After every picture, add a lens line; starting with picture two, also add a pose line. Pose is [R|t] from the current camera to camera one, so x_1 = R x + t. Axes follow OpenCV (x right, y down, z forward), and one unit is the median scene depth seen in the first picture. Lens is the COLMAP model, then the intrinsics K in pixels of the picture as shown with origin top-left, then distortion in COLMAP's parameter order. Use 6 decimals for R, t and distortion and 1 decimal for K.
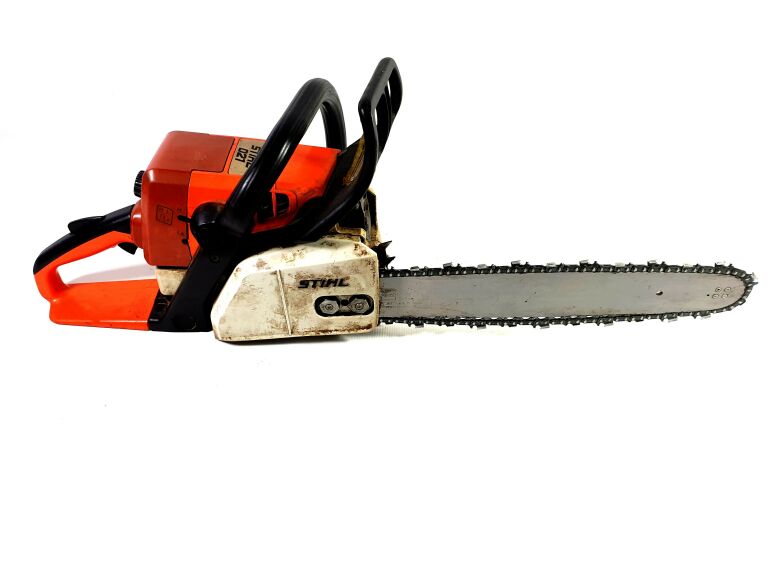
lens RADIAL K [[594.0, 0, 386.6], [0, 594.0, 288.5], [0, 0, 1]] dist [0.005099, -0.004029]
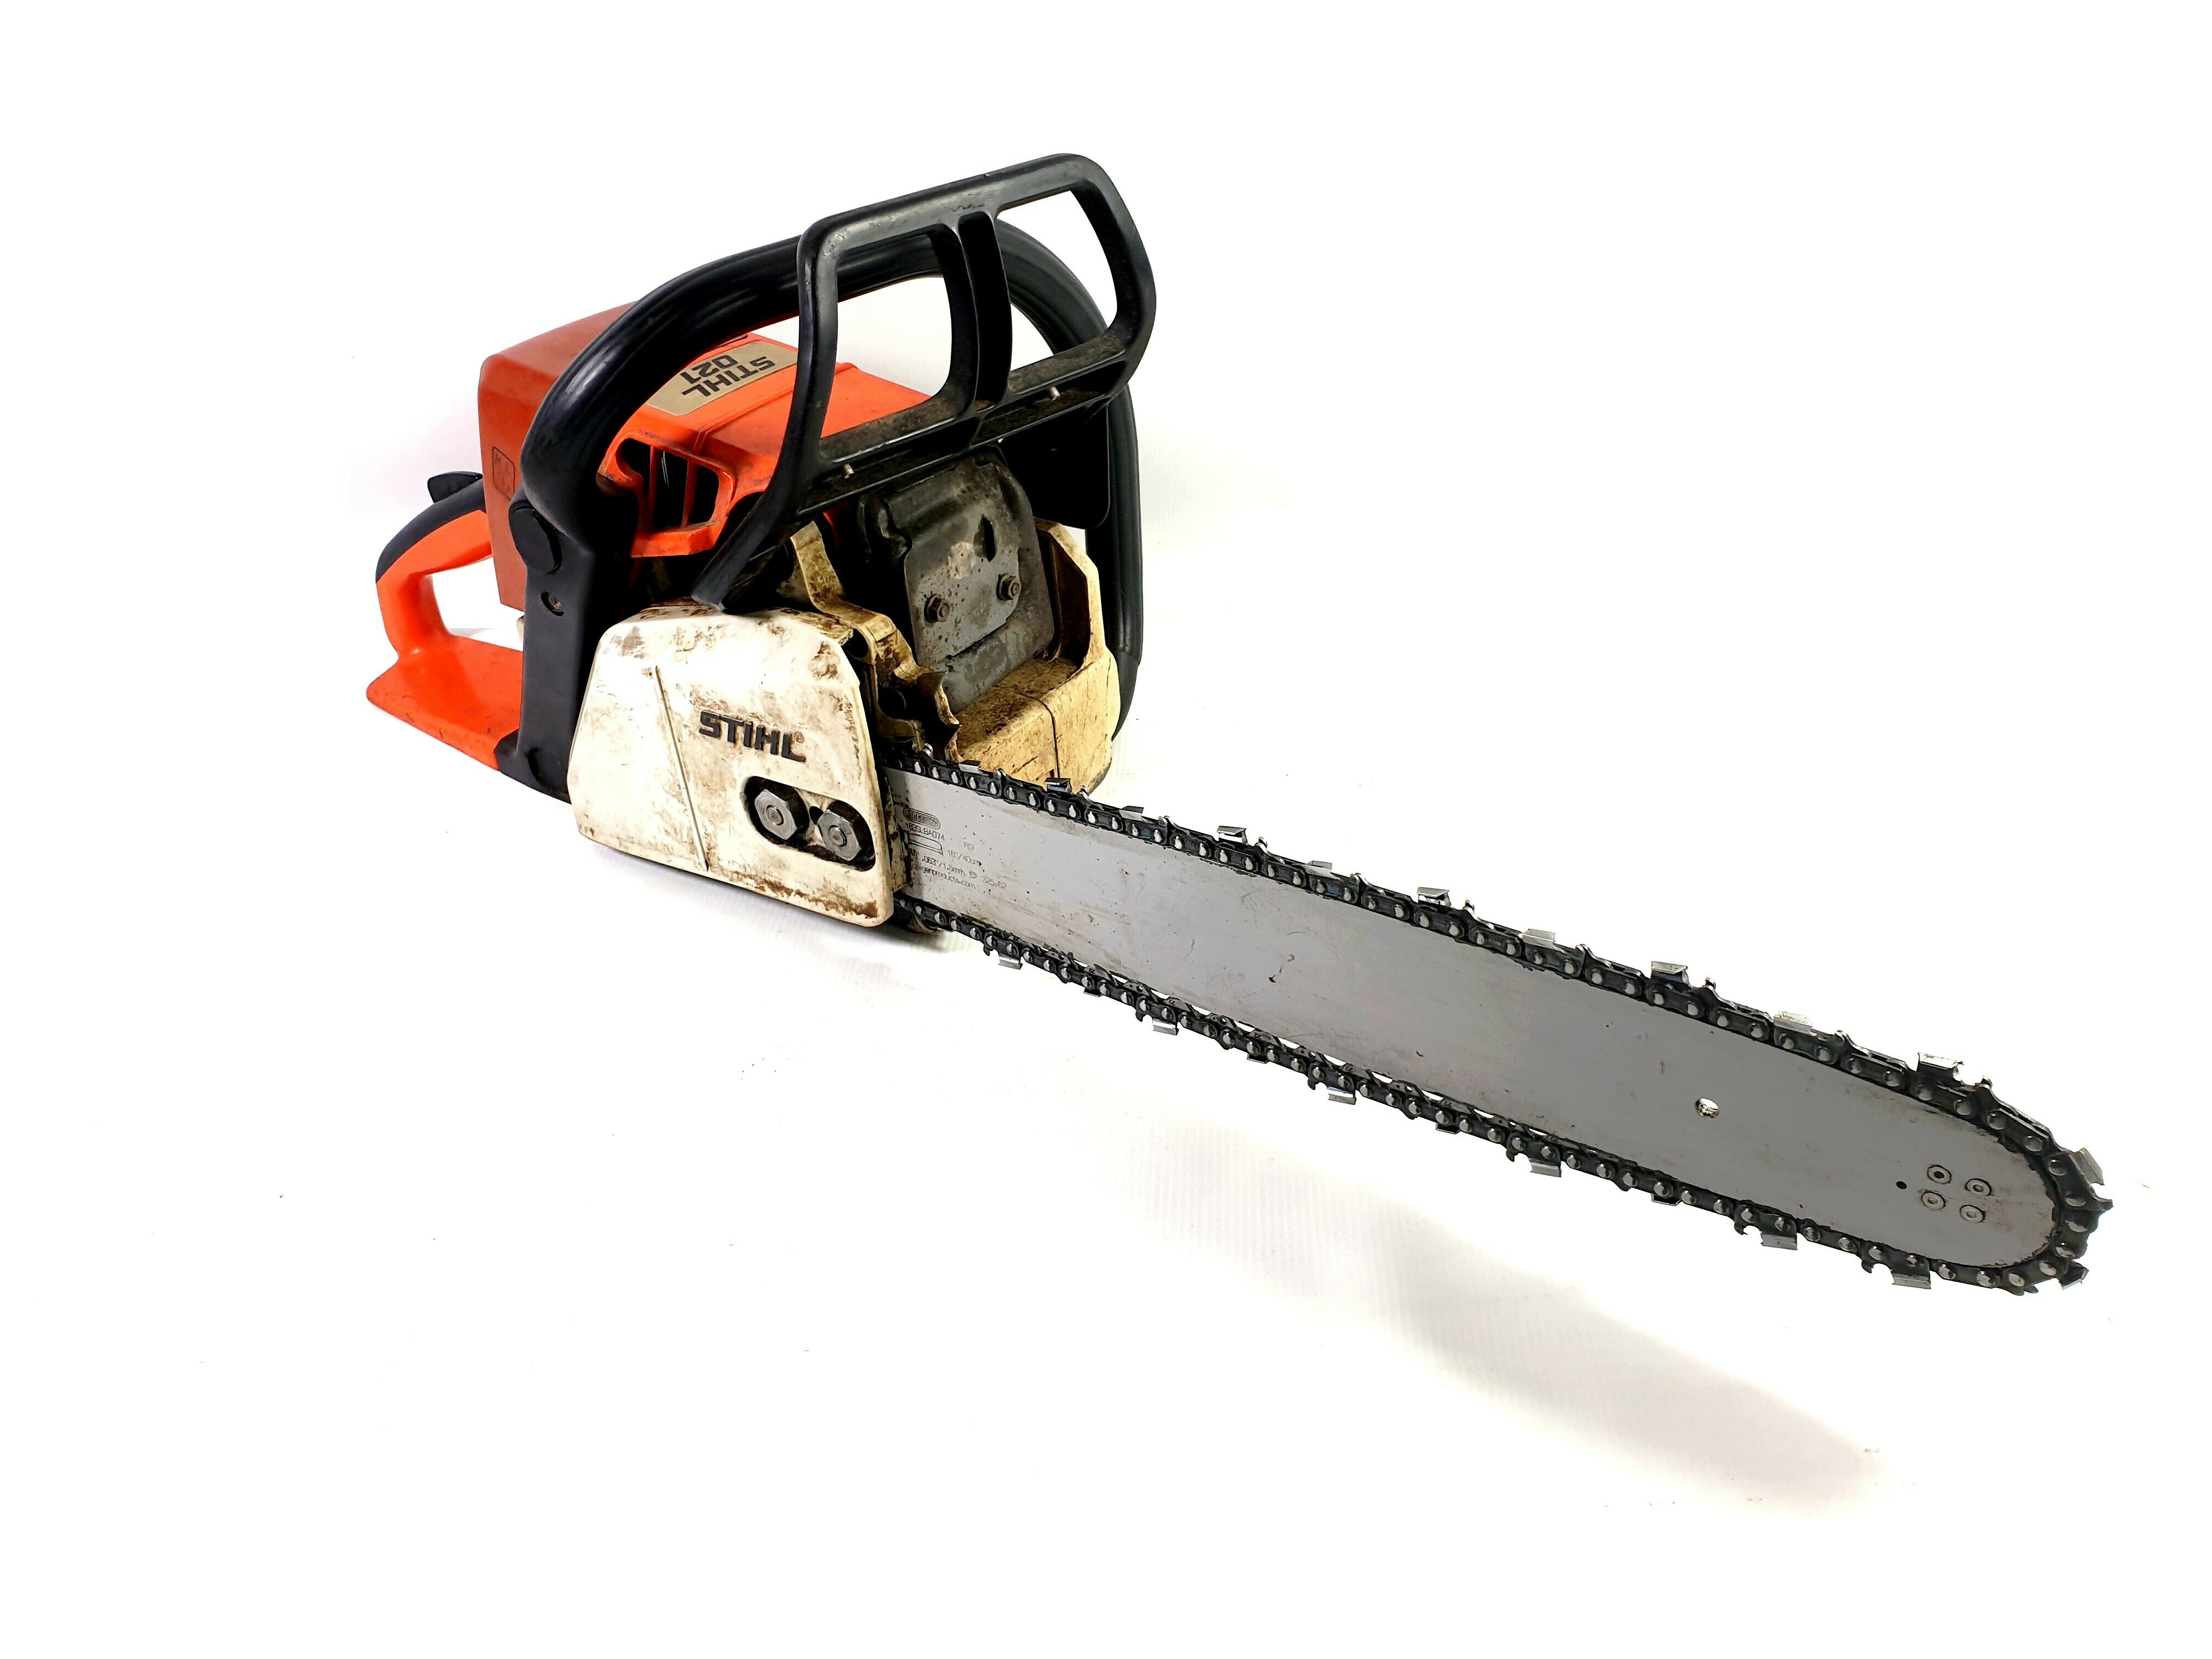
lens RADIAL K [[1710.8, 0, 1113.4], [0, 1710.8, 829.6], [0, 0, 1]] dist [0.005099, -0.004029]
pose [[0.836627, 0.280879, -0.470278, 0.562868], [-0.326855, 0.944920, -0.017112, -0.009242], [0.439569, 0.168029, 0.882352, 0.196266]]
